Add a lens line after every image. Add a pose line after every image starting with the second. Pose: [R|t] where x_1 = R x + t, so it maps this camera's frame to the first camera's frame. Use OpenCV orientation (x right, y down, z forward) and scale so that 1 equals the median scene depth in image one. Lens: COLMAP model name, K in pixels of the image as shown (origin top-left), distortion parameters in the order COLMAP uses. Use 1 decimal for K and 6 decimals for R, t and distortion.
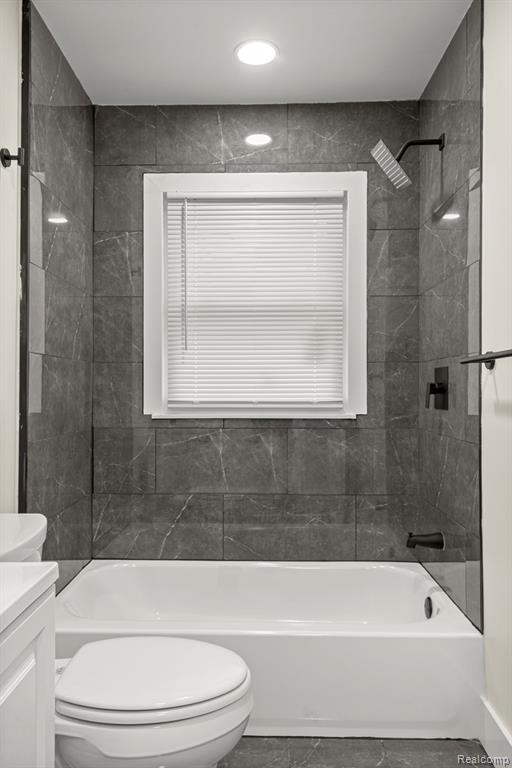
lens RADIAL K [[561.2, 0, 256.0], [0, 561.2, 384.0], [0, 0, 1]] dist [-0.004033, -0.005461]
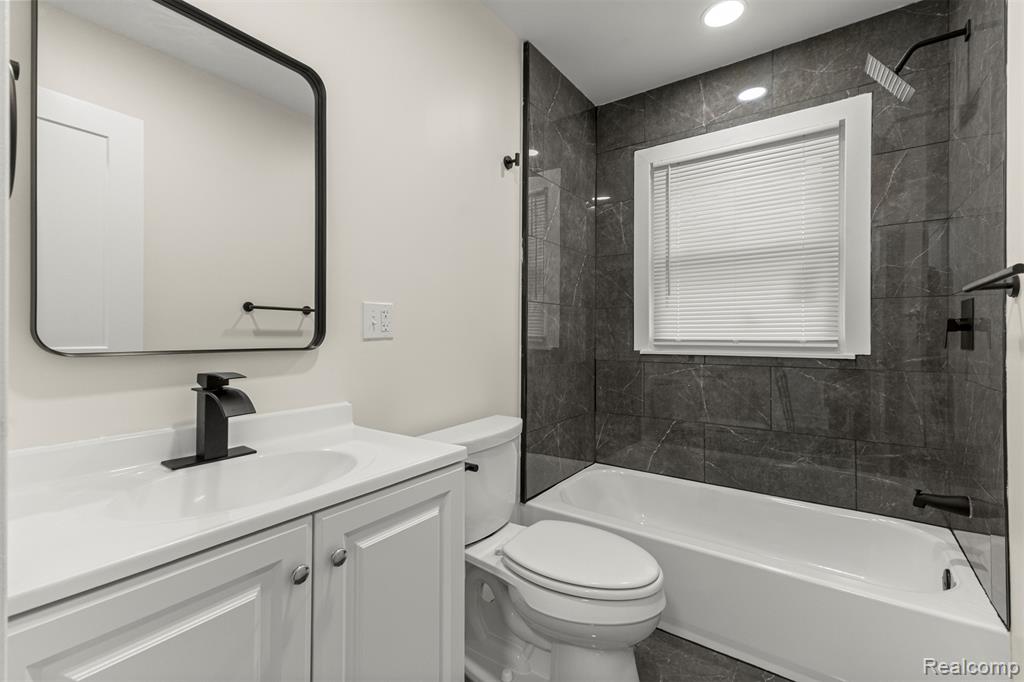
lens RADIAL K [[444.3, 0, 516.5], [0, 444.3, 333.6], [0, 0, 1]] dist [0.004411, -0.004591]
pose [[0.823035, -0.002311, -0.567986, 0.136451], [0.004778, 0.999985, 0.002854, 0.014239], [0.567970, -0.005063, 0.823033, 0.064071]]
